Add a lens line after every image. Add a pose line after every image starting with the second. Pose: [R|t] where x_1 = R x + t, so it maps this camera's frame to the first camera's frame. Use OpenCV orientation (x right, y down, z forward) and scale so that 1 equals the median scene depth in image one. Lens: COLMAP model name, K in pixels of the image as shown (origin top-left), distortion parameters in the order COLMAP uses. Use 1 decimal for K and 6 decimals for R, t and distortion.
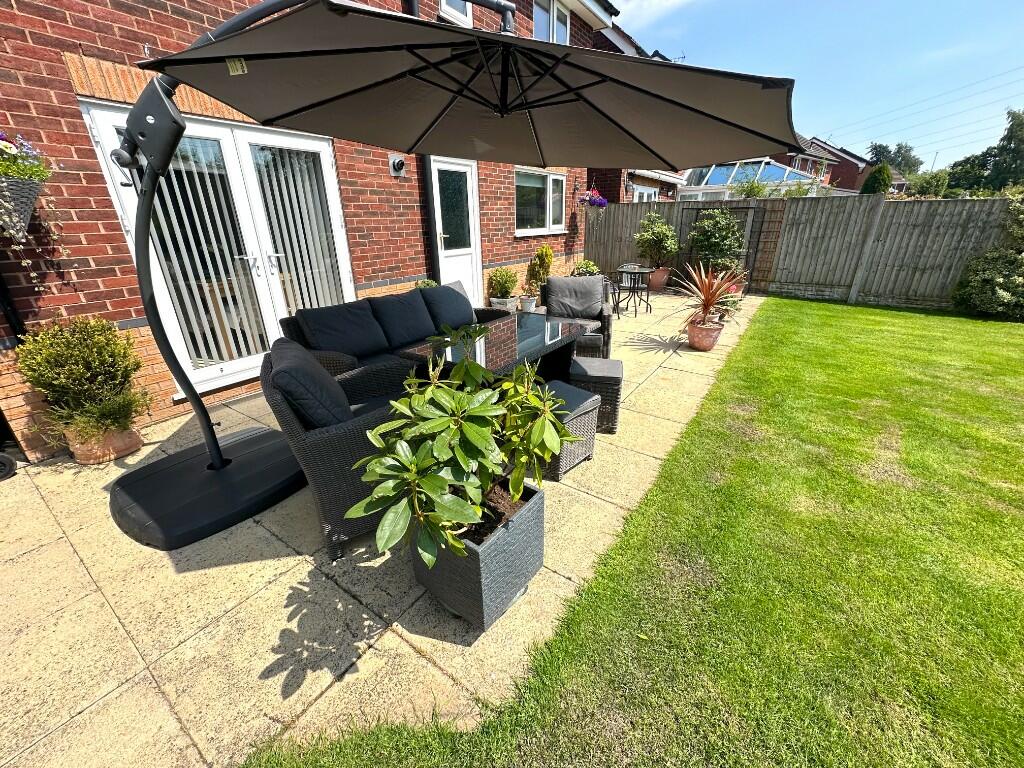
lens RADIAL K [[409.3, 0, 514.9], [0, 409.3, 380.2], [0, 0, 1]] dist [-0.000313, 0.000192]
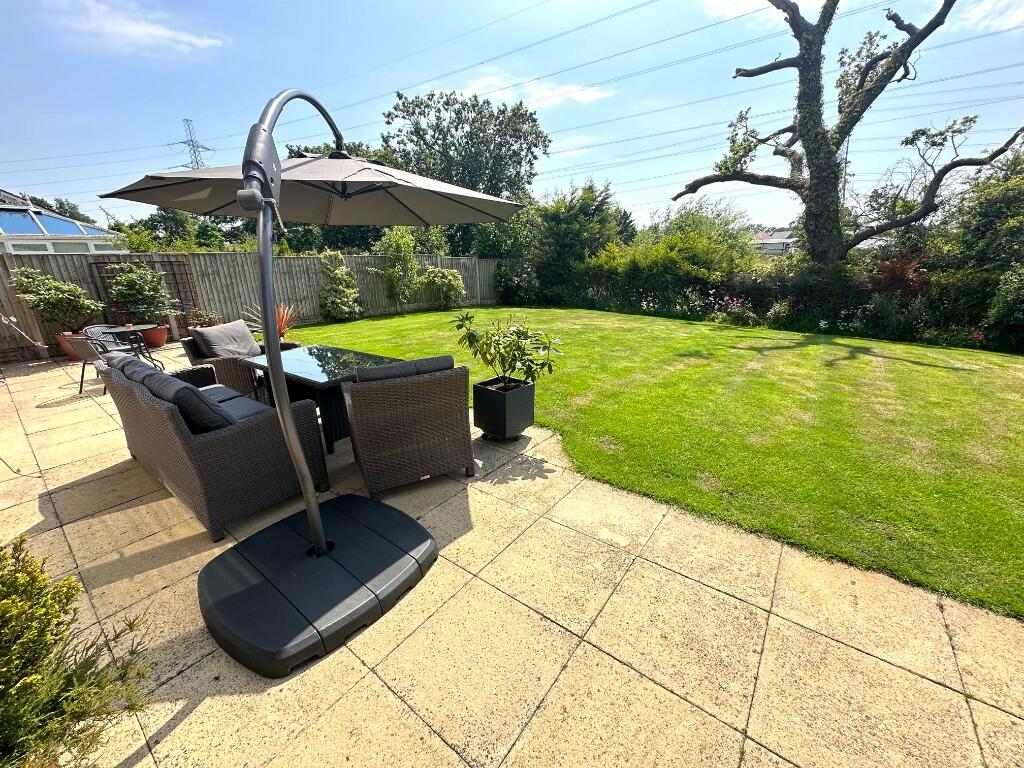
lens RADIAL K [[409.3, 0, 512.0], [0, 409.3, 386.3], [0, 0, 1]] dist [-0.000313, 0.000192]
pose [[0.050160, -0.287605, 0.956435, -0.504090], [0.389340, 0.887509, 0.246460, -0.051920], [-0.919727, 0.360016, 0.156494, 0.139912]]
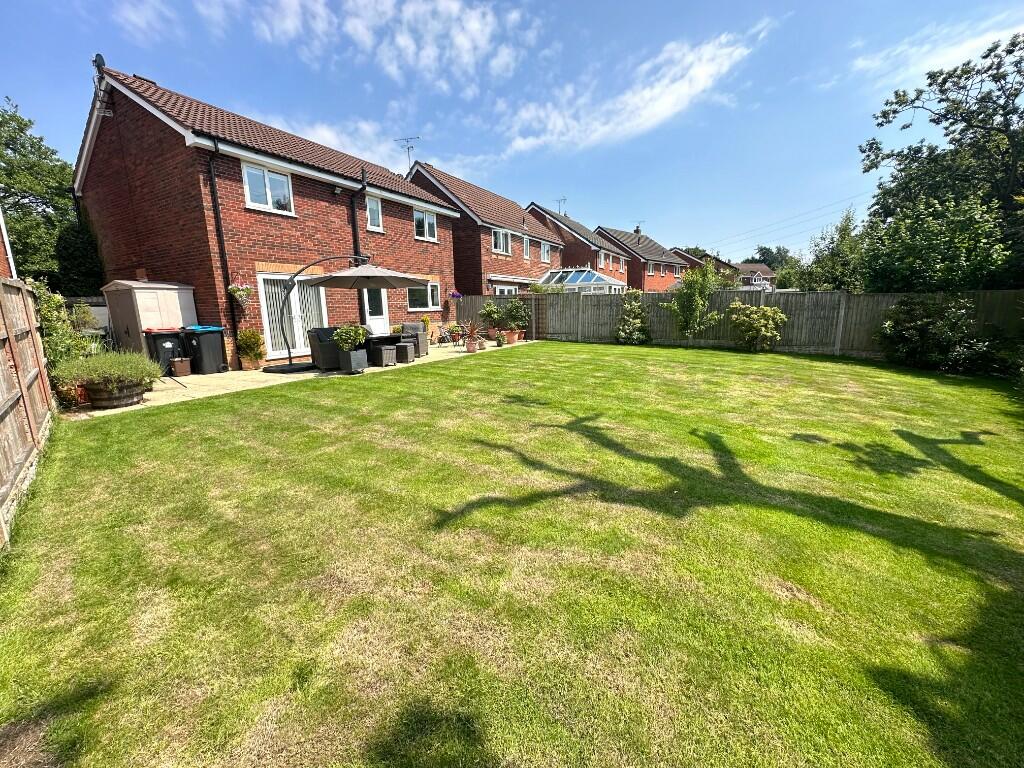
lens RADIAL K [[409.3, 0, 509.2], [0, 409.3, 386.2], [0, 0, 1]] dist [-0.000313, 0.000192]
pose [[0.999448, -0.012269, 0.030881, 0.450436], [0.017618, 0.983618, -0.179401, 0.416960], [-0.028175, 0.179846, 0.983291, -1.022180]]
